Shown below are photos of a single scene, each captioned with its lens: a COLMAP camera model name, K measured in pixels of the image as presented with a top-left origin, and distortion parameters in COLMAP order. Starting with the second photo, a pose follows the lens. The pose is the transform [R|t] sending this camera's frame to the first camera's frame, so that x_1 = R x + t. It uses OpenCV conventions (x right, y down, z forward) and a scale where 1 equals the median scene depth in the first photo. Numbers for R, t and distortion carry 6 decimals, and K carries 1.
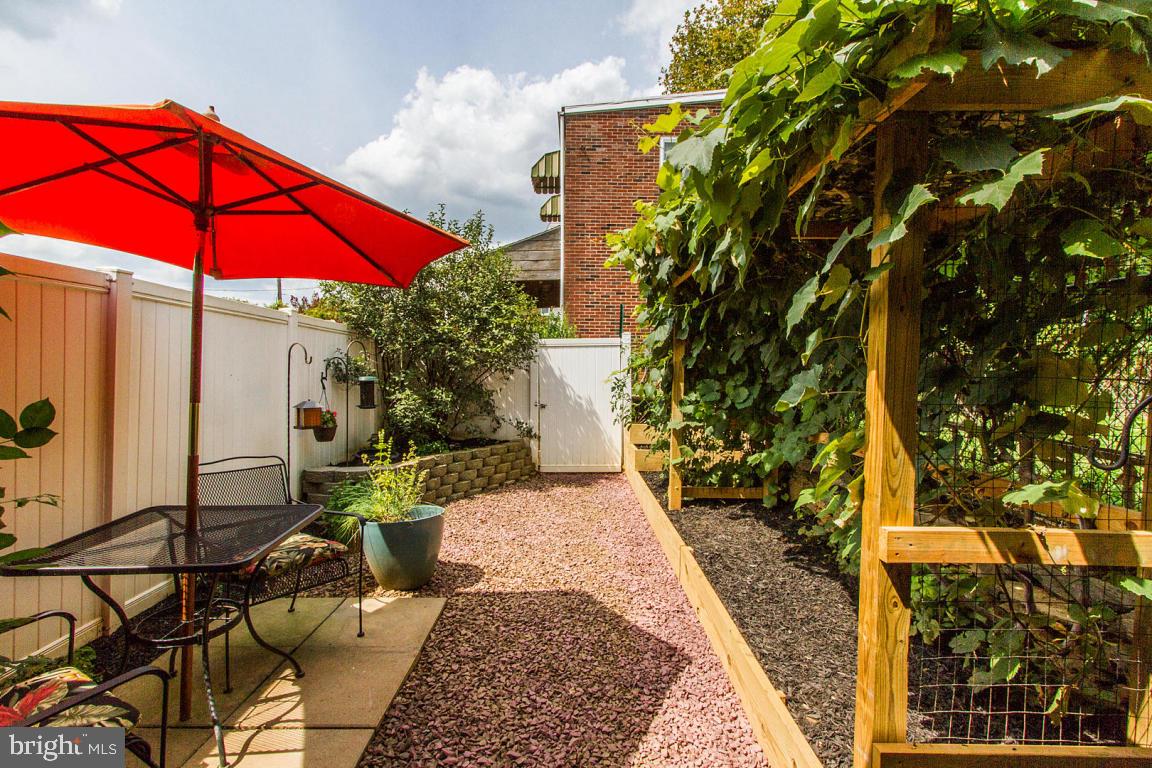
lens RADIAL K [[553.0, 0, 576.0], [0, 553.0, 384.0], [0, 0, 1]] dist [0.001677, -0.001369]
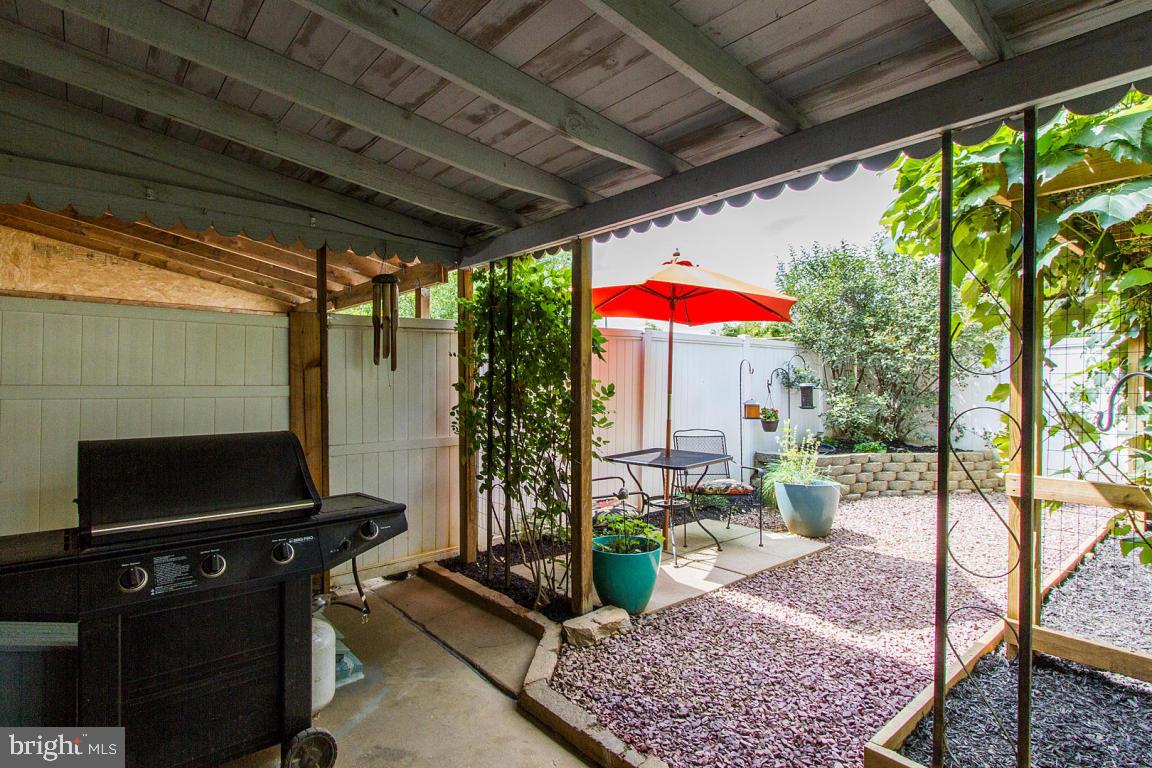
lens RADIAL K [[574.0, 0, 568.4], [0, 574.0, 385.4], [0, 0, 1]] dist [0.000603, -0.002115]
pose [[0.652404, -0.003791, -0.757862, 0.405298], [-0.008643, 0.999885, -0.012442, 0.020164], [0.757822, 0.014667, 0.652296, -0.398911]]
